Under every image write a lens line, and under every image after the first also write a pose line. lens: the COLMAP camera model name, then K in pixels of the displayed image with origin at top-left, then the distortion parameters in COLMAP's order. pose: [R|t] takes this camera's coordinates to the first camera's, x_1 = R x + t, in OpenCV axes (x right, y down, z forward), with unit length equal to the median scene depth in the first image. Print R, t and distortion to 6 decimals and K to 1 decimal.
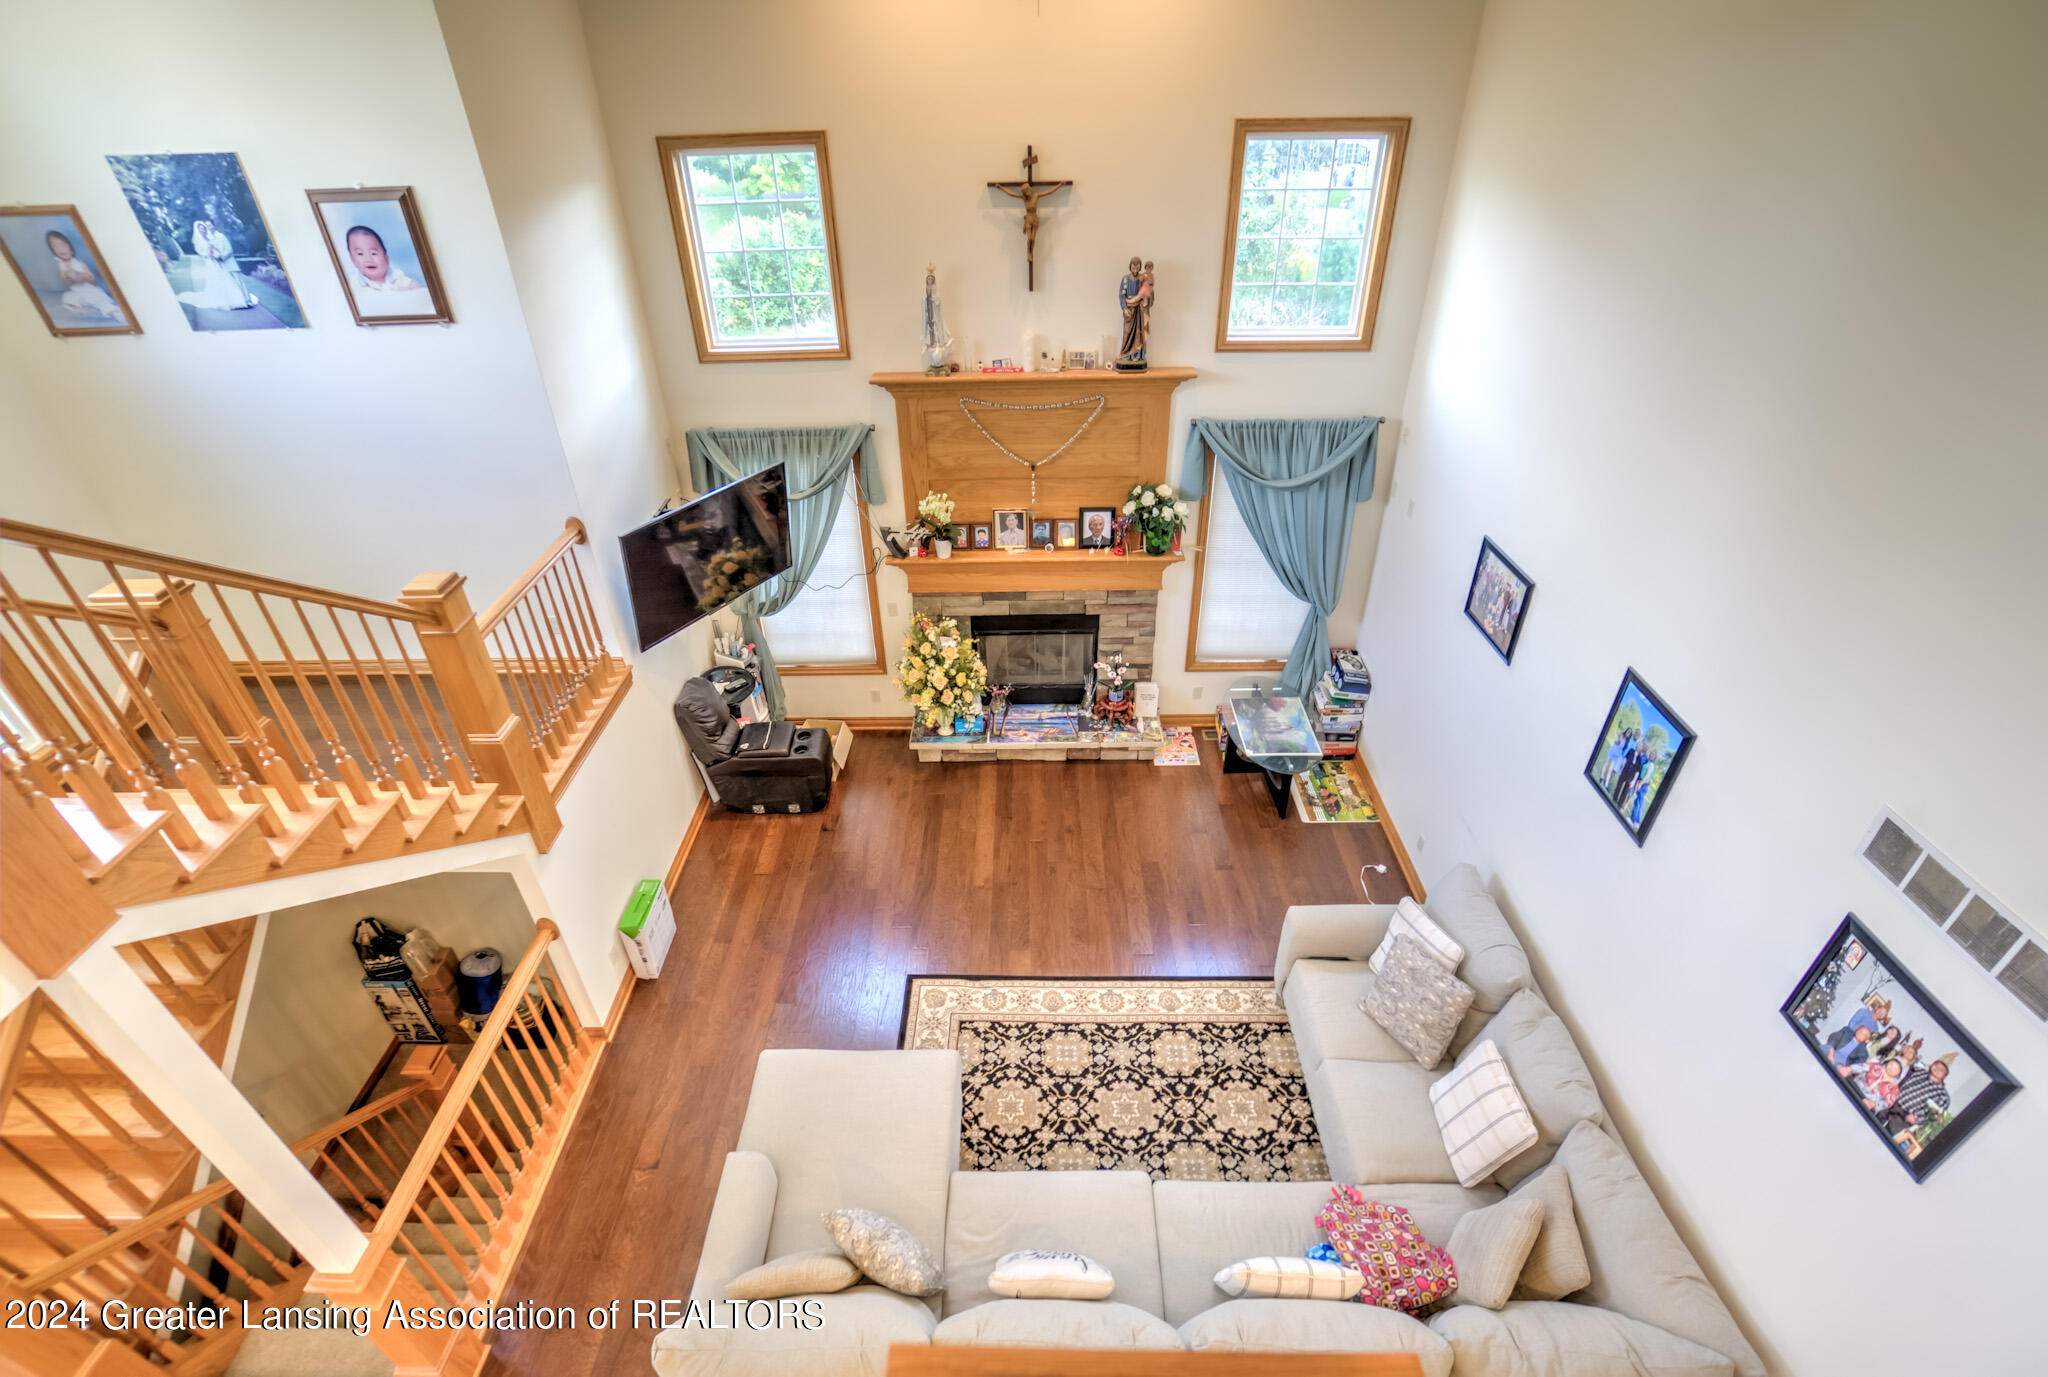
lens RADIAL K [[913.8, 0, 1020.8], [0, 913.8, 683.1], [0, 0, 1]] dist [-0.057400, 0.019940]
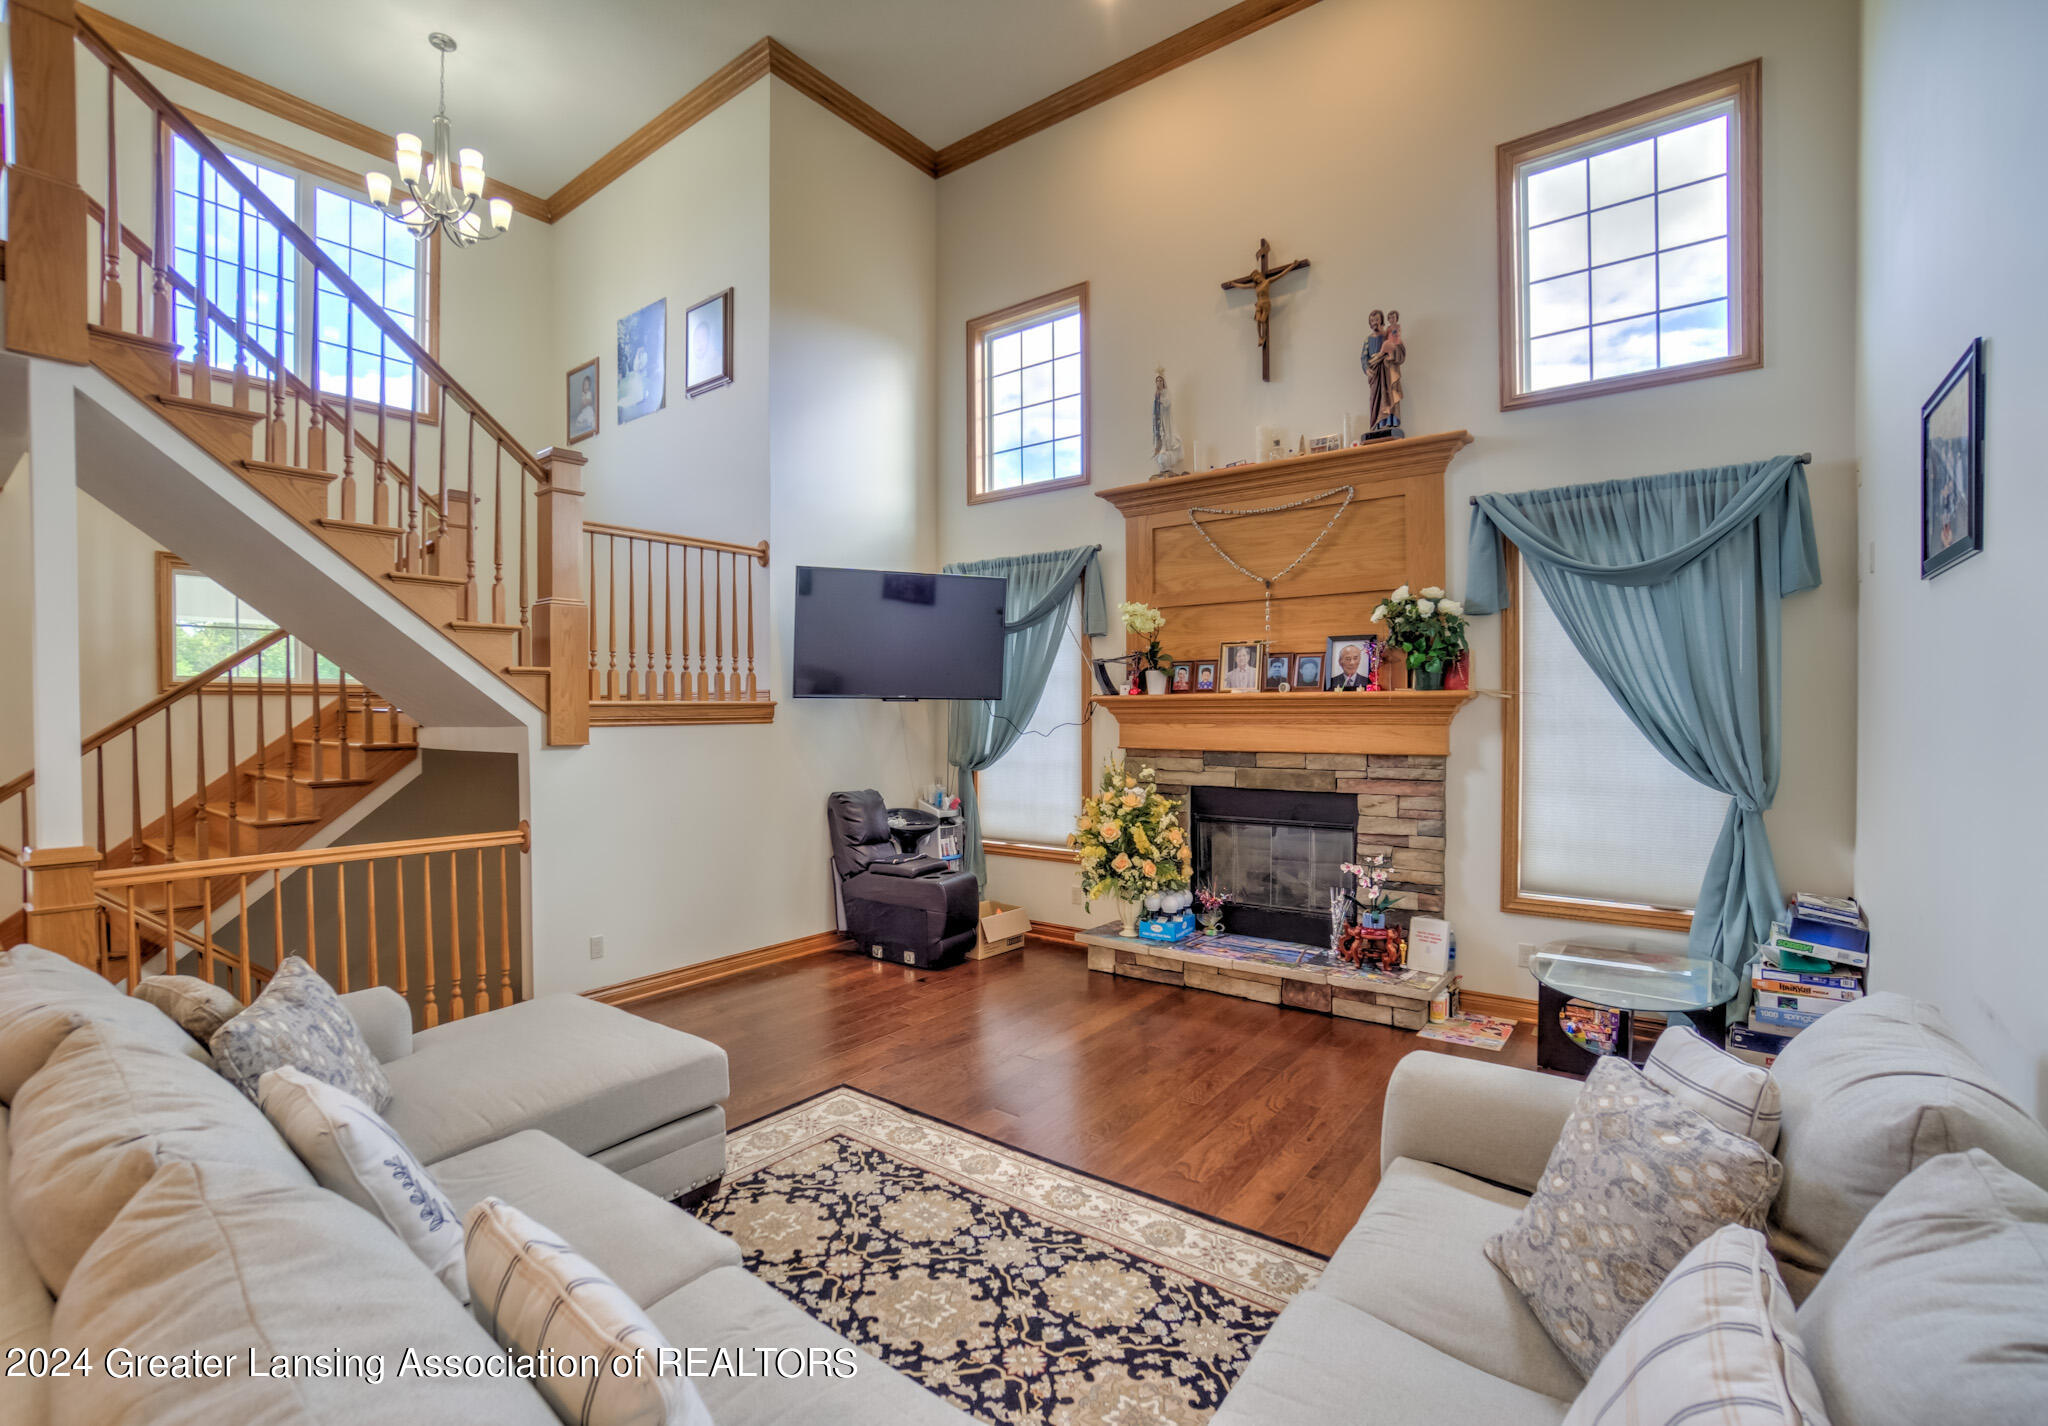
lens RADIAL K [[935.1, 0, 1001.5], [0, 935.1, 724.4], [0, 0, 1]] dist [-0.034769, 0.001645]
pose [[0.796770, 0.017065, -0.604041, 0.334727], [-0.340503, 0.838477, -0.425457, 0.308664], [0.499214, 0.544669, 0.673885, 0.394893]]
